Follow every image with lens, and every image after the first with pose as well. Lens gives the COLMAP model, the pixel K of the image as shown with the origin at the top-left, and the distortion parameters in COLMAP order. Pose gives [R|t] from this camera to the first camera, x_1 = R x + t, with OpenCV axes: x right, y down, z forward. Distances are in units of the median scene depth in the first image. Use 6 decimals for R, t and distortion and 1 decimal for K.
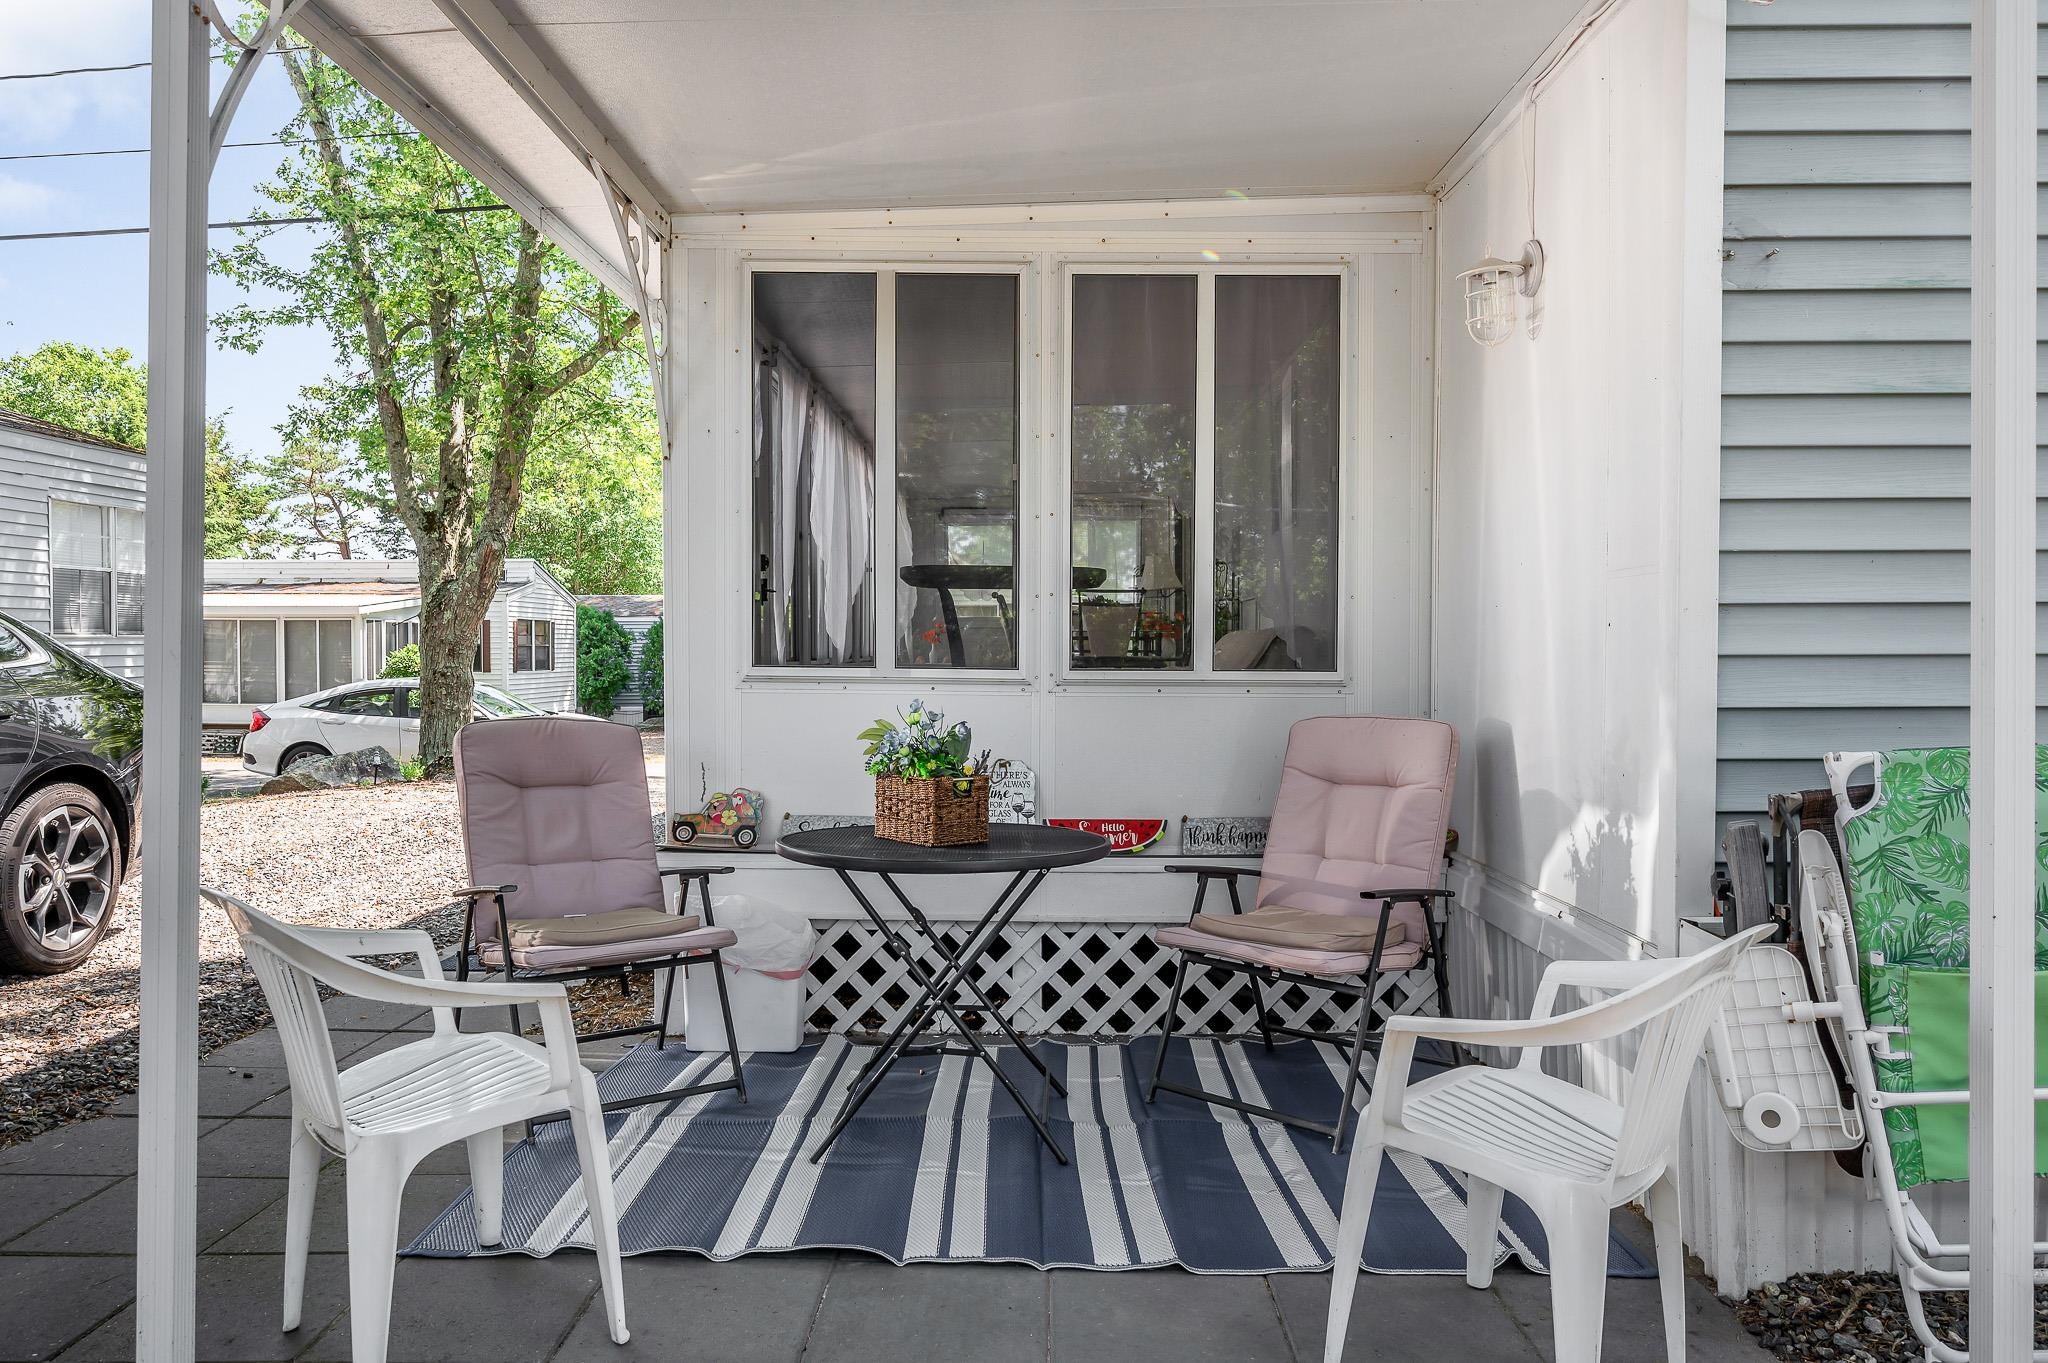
lens RADIAL K [[1383.6, 0, 1024.0], [0, 1383.6, 681.5], [0, 0, 1]] dist [0.002655, 0.000411]
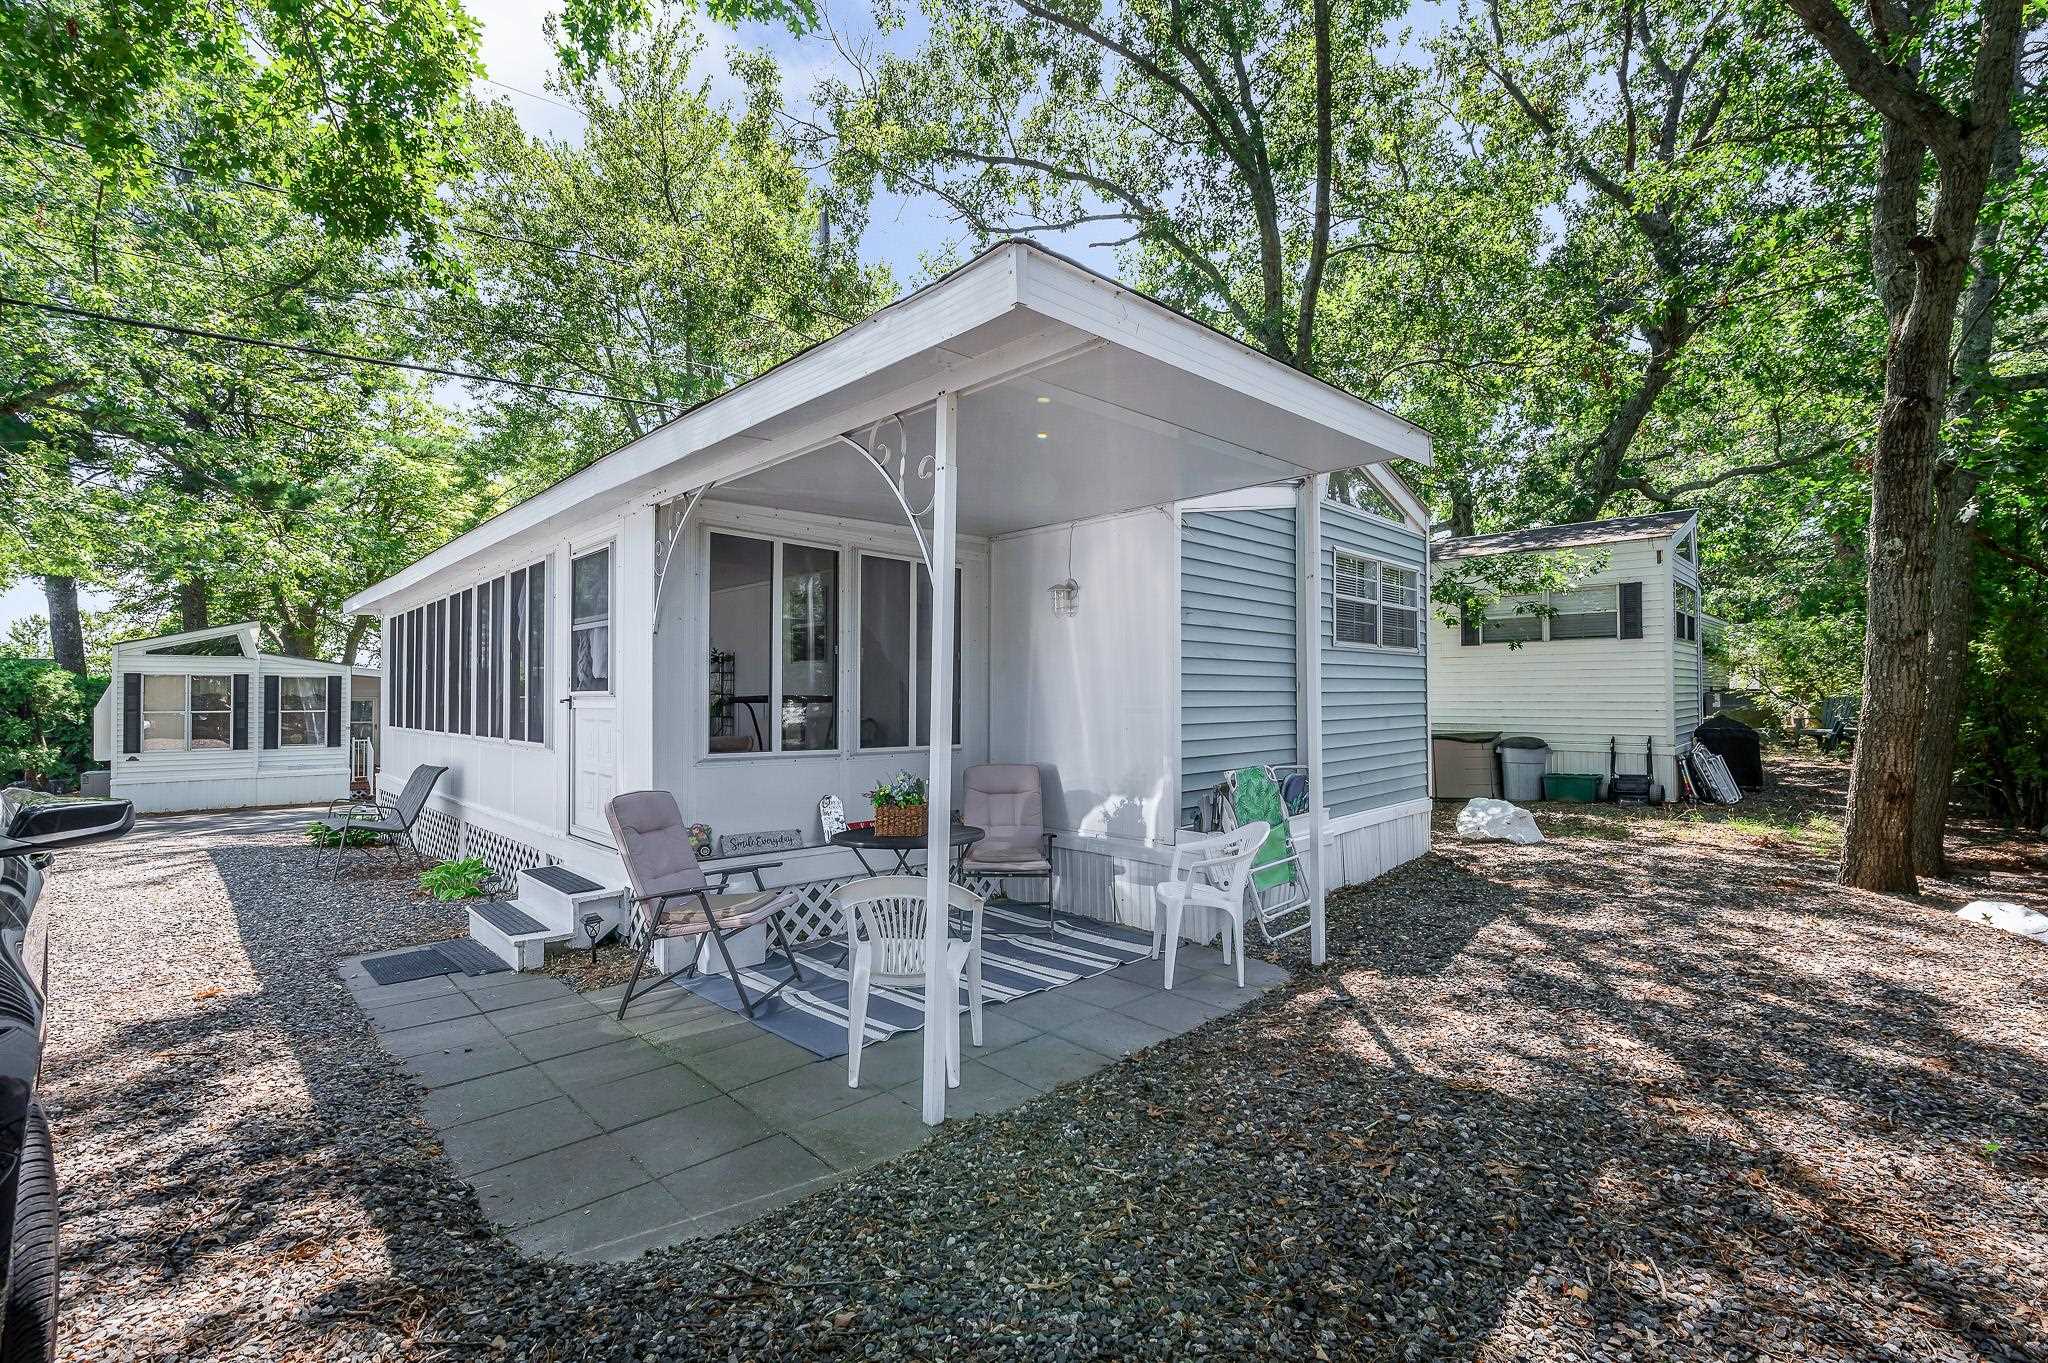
lens RADIAL K [[902.5, 0, 1024.0], [0, 902.5, 681.5], [0, 0, 1]] dist [-0.005001, -0.000778]
pose [[0.705192, 0.014709, 0.708863, -0.744641], [0.018798, 0.999045, -0.039431, -0.050164], [-0.708767, 0.041132, 0.704243, -0.103310]]
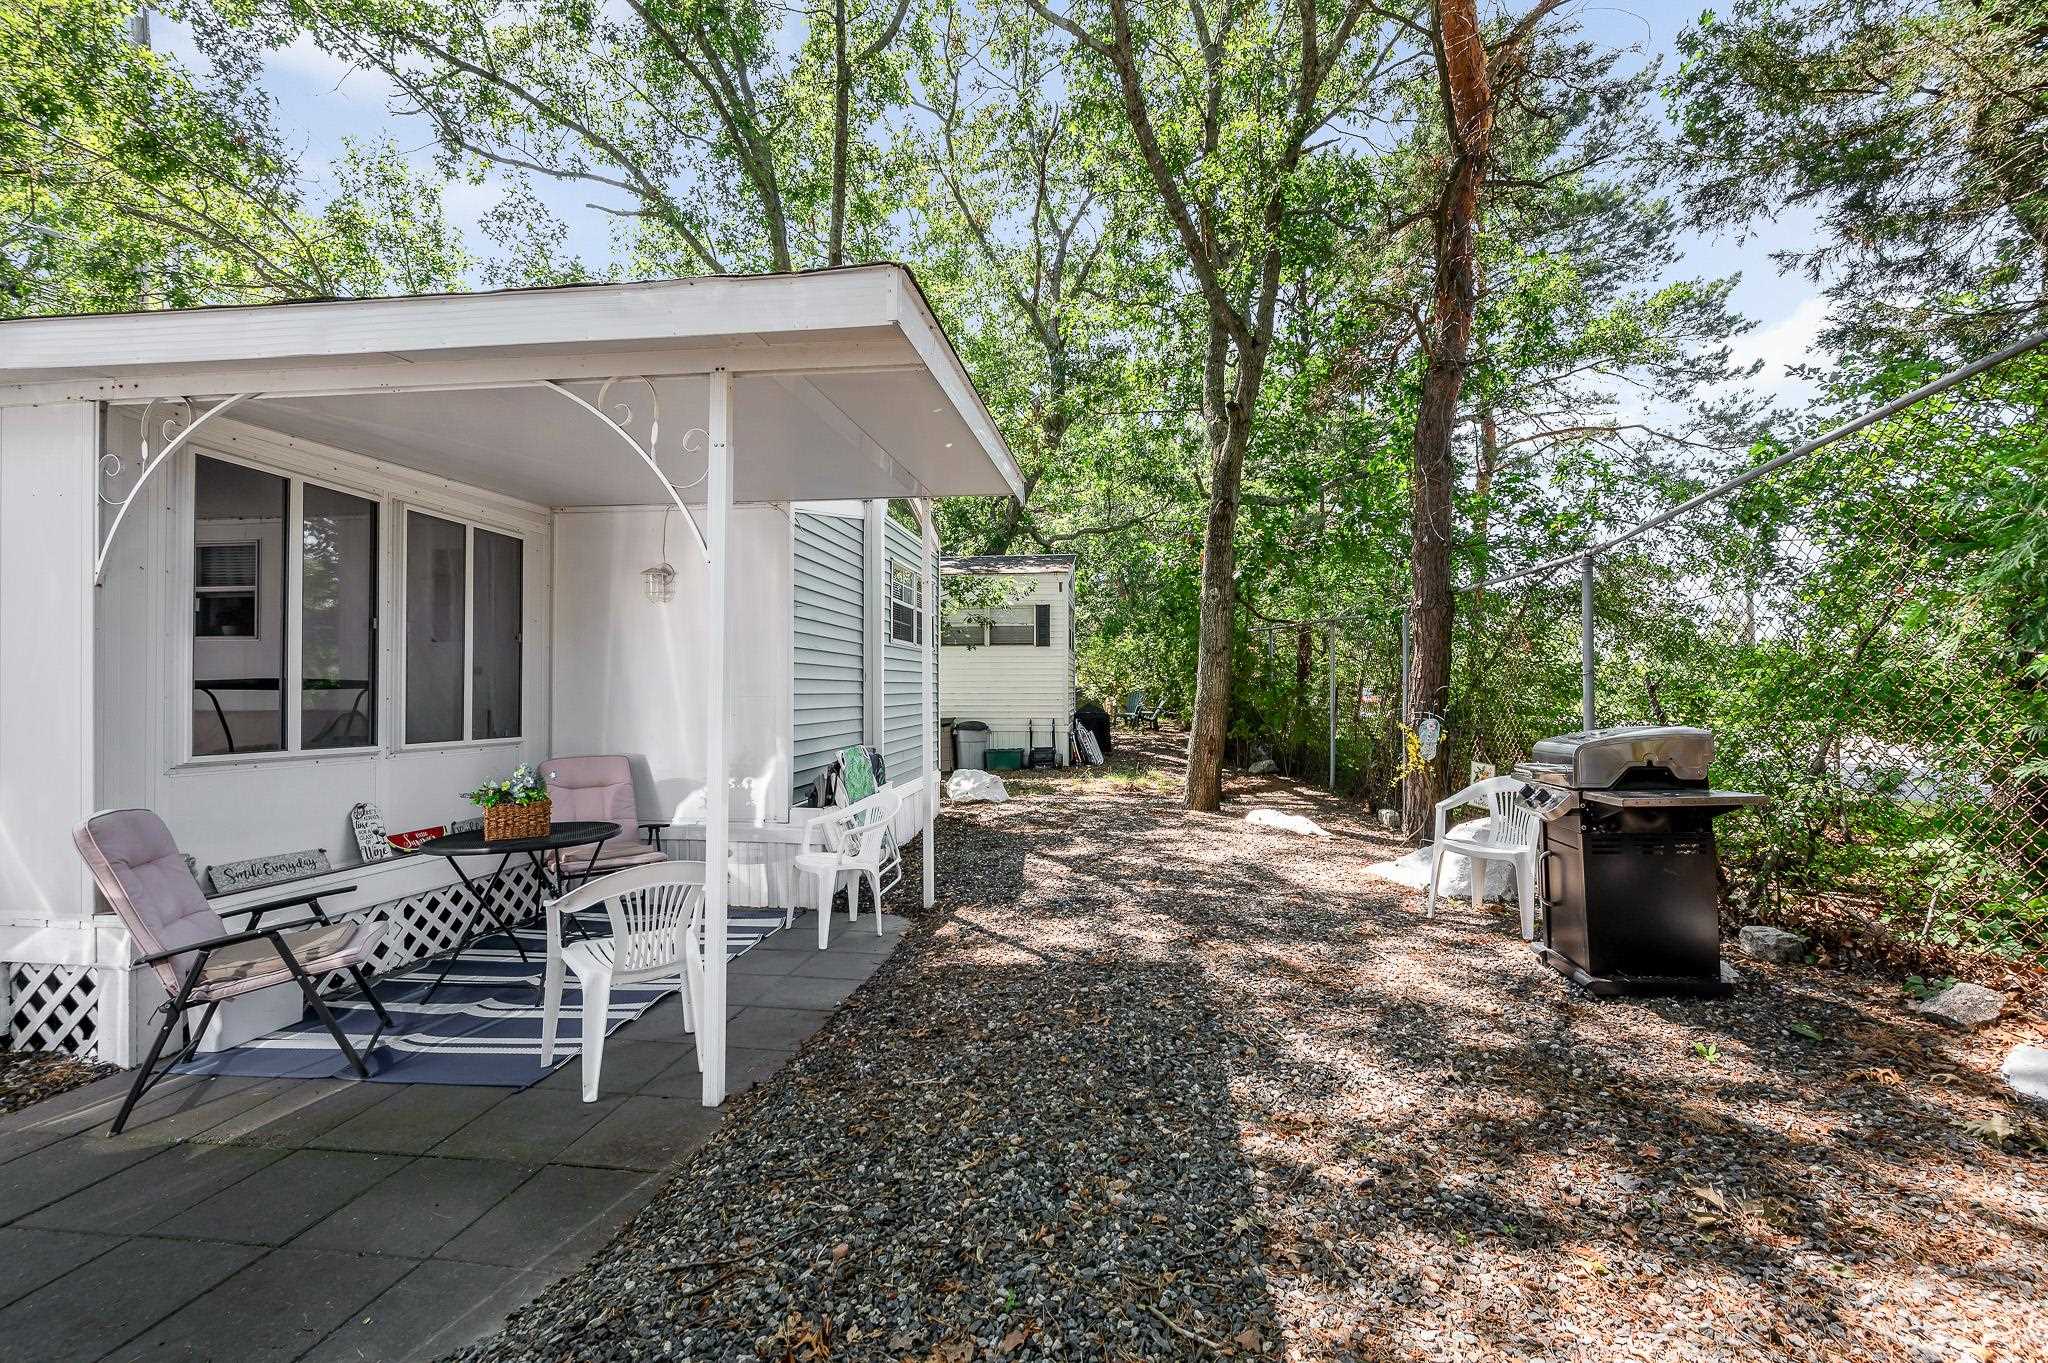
lens RADIAL K [[843.0, 0, 1057.7], [0, 843.0, 686.8], [0, 0, 1]] dist [-0.001444, -0.000194]
pose [[0.097766, 0.009809, 0.995161, -0.917855], [0.028637, 0.999510, -0.012665, -0.042778], [-0.994797, 0.029736, 0.097437, 0.116227]]
